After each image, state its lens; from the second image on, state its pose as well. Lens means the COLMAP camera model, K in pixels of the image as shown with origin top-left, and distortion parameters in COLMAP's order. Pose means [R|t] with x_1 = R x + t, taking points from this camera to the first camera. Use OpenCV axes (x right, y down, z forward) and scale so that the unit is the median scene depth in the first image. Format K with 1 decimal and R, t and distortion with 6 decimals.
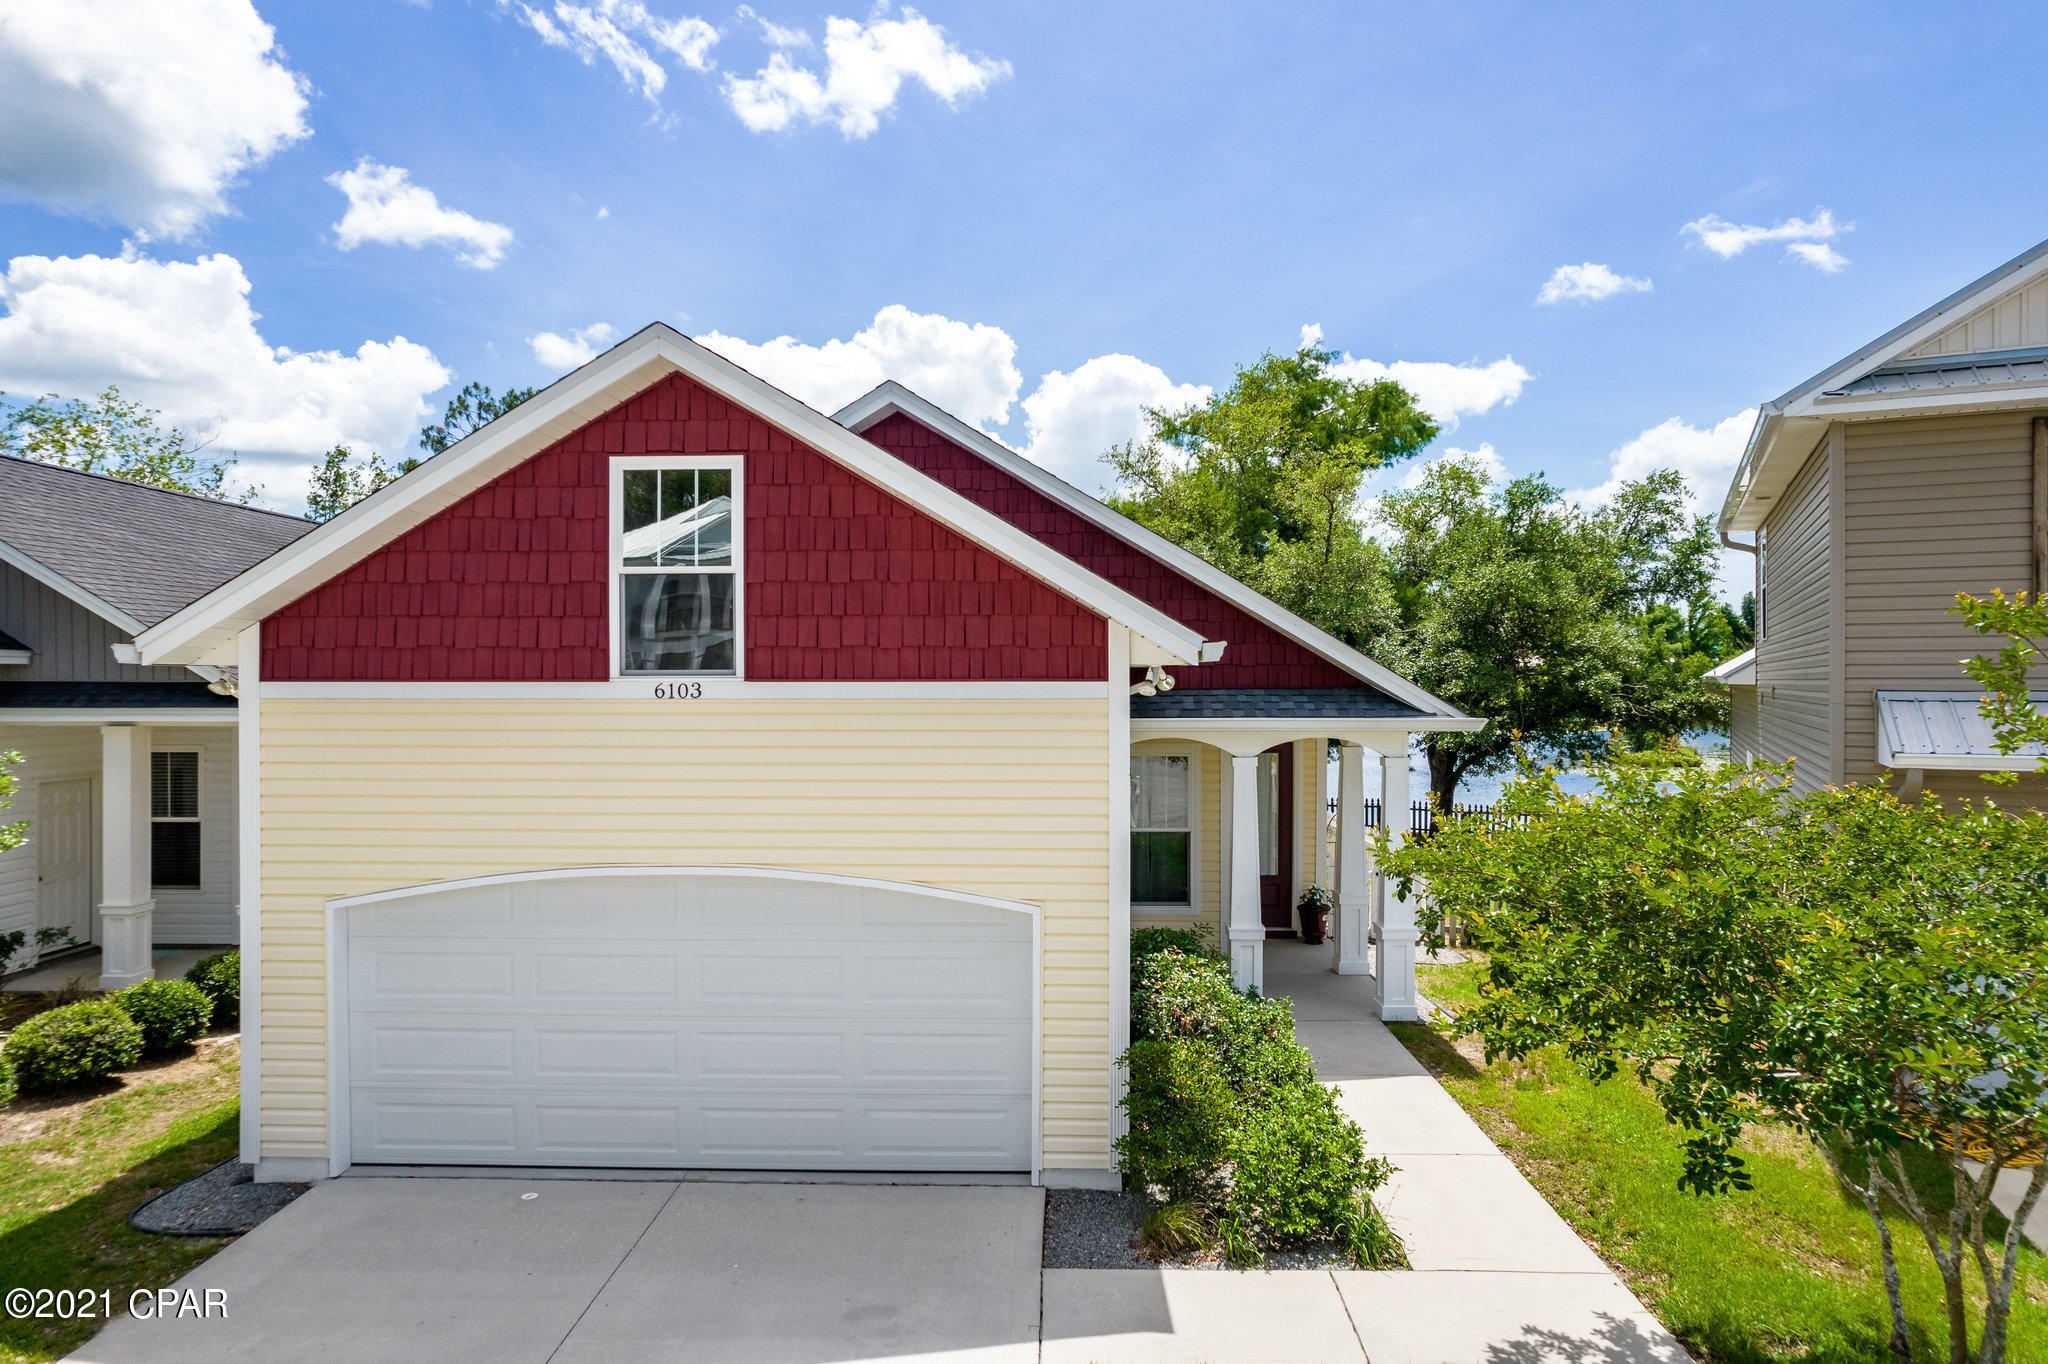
lens RADIAL K [[1297.1, 0, 1000.9], [0, 1297.1, 688.7], [0, 0, 1]] dist [-0.009715, -0.000611]
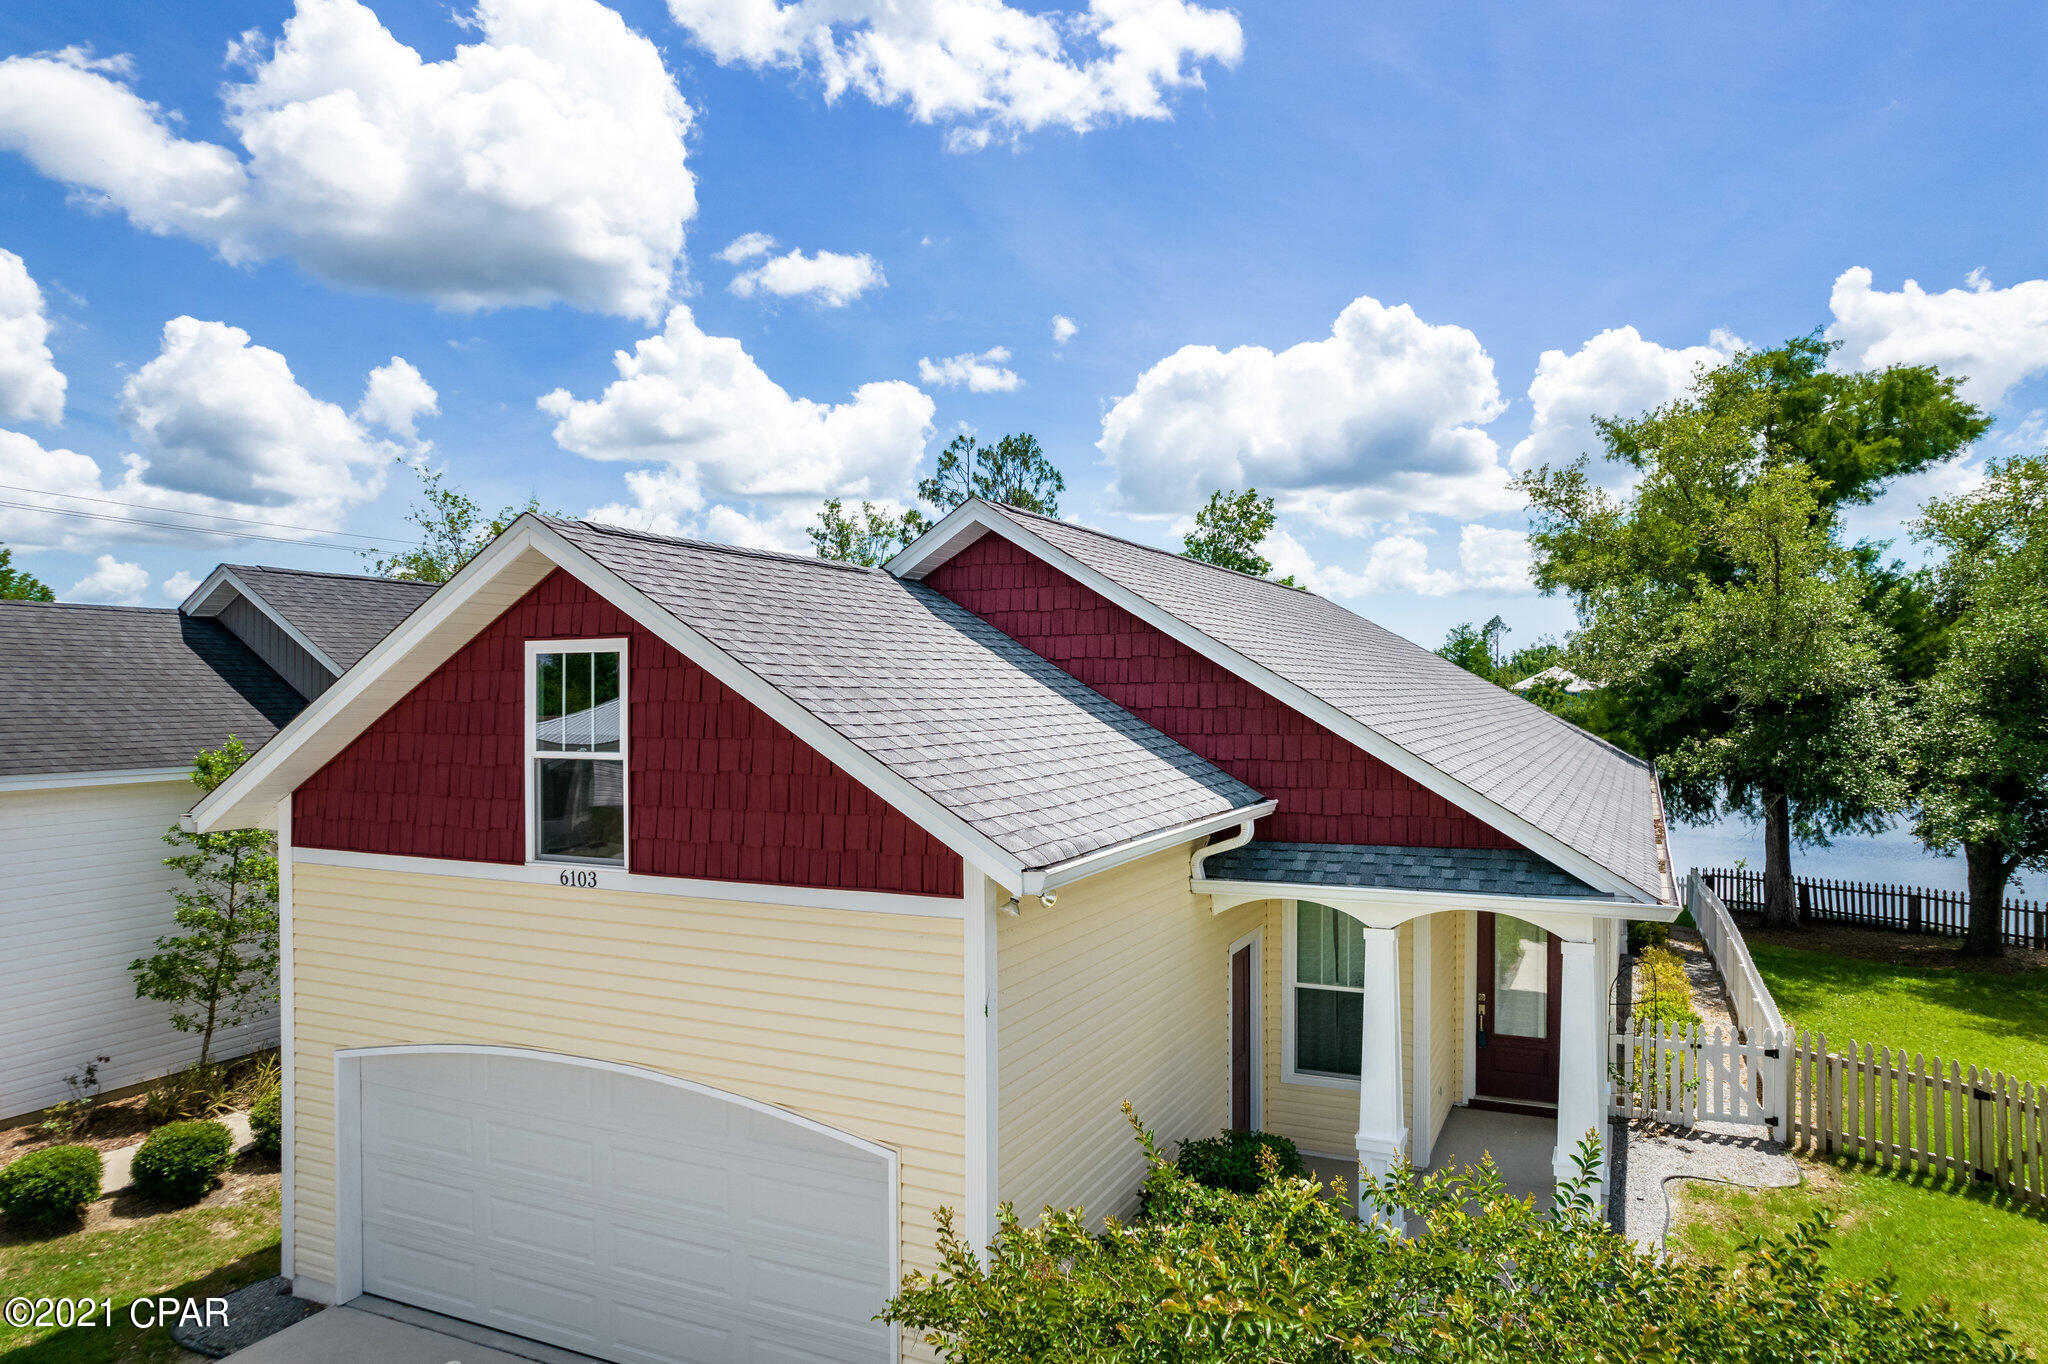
lens RADIAL K [[1305.0, 0, 1031.3], [0, 1305.0, 681.2], [0, 0, 1]] dist [-0.056585, 0.054384]
pose [[0.918403, -0.004646, -0.395619, 0.450811], [-0.000189, 0.999926, -0.012181, -0.134698], [0.395647, 0.011262, 0.918334, 0.232572]]
